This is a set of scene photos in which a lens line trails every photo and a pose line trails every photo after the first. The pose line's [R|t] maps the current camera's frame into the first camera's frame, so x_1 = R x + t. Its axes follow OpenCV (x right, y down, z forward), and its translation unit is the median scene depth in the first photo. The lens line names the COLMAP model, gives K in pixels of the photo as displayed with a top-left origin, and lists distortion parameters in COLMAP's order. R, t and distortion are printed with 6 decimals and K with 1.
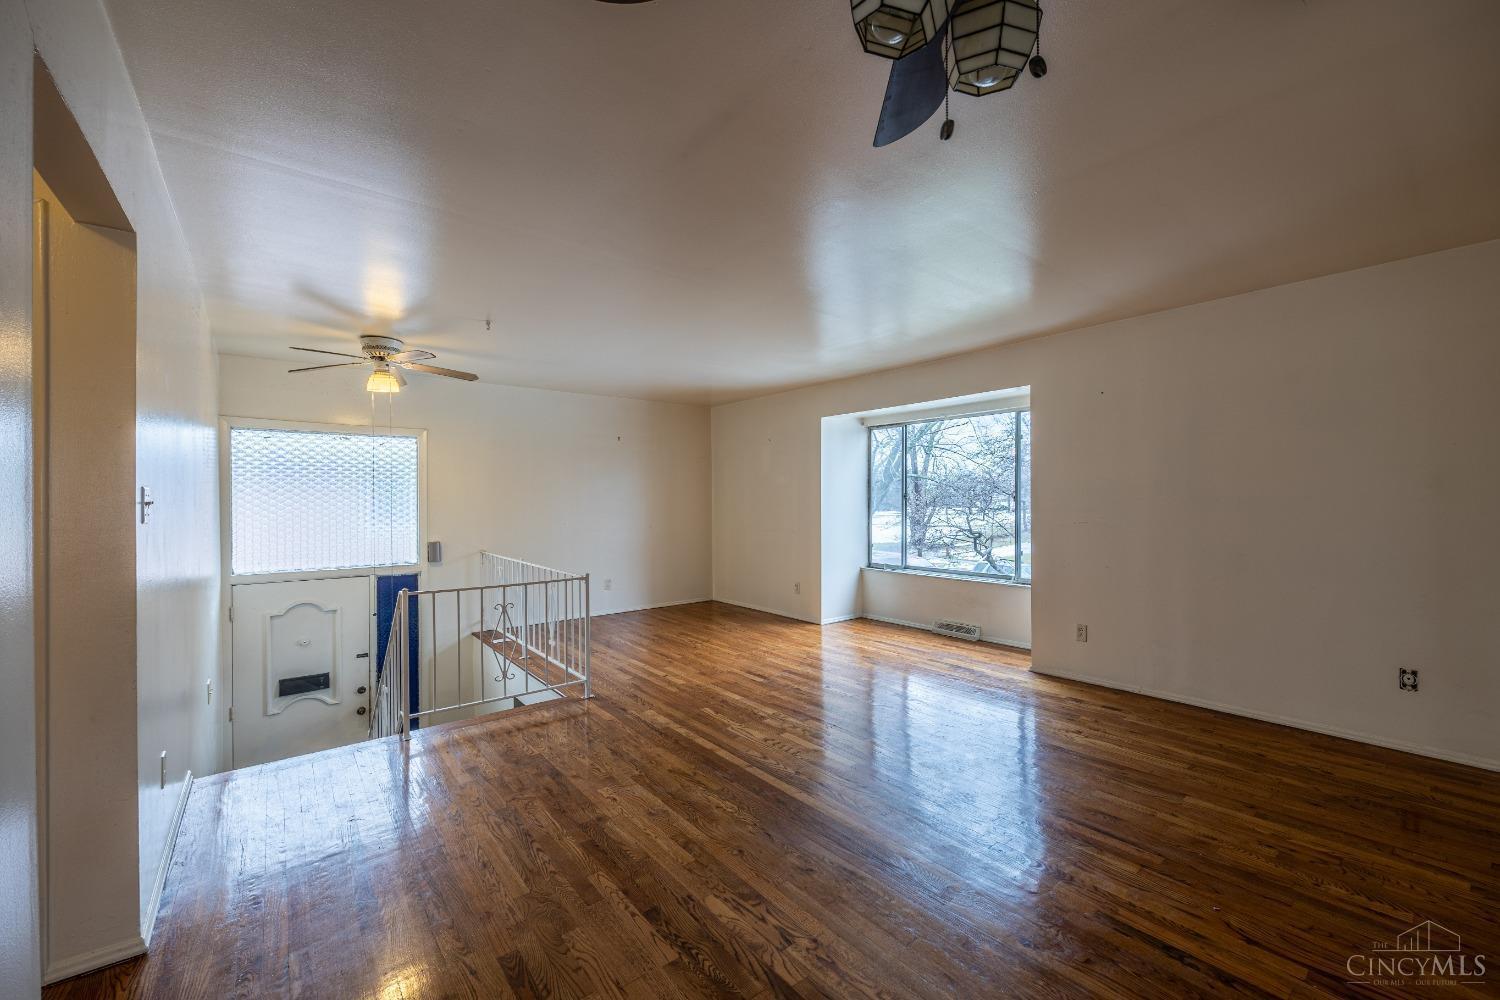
lens RADIAL K [[598.5, 0, 750.0], [0, 598.5, 500.0], [0, 0, 1]] dist [-0.001891, -0.000283]
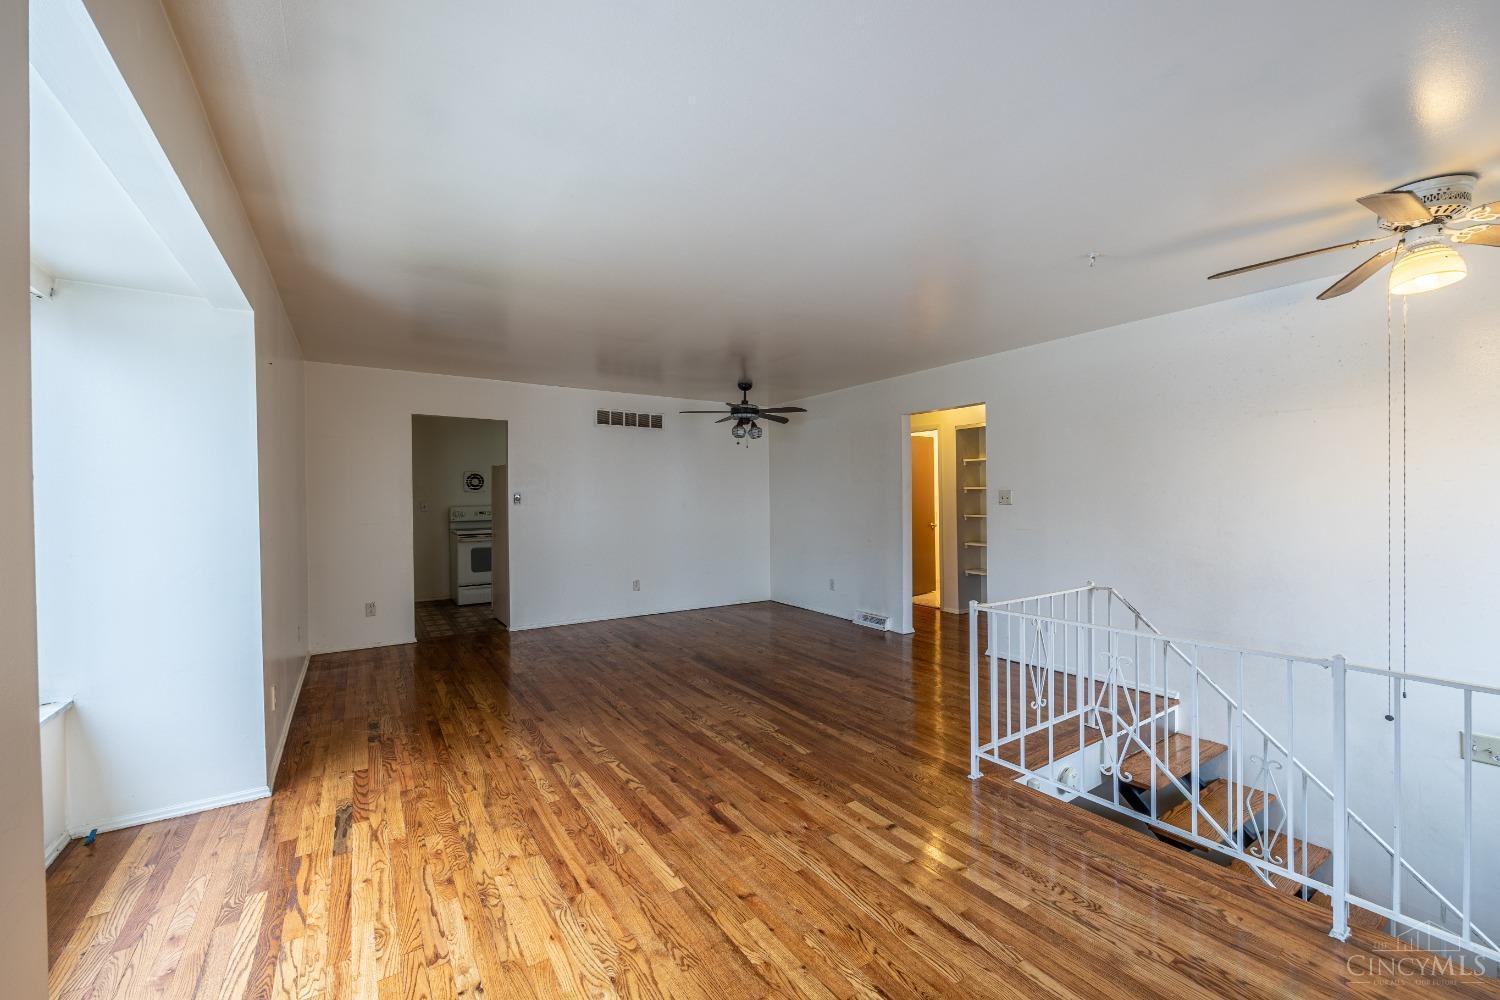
lens RADIAL K [[598.5, 0, 750.0], [0, 598.5, 500.0], [0, 0, 1]] dist [-0.001891, -0.000283]
pose [[-0.995921, 0.011541, 0.089487, -0.078359], [0.011230, 0.999929, -0.003981, 0.000496], [-0.089527, -0.002959, -0.995980, 1.866509]]
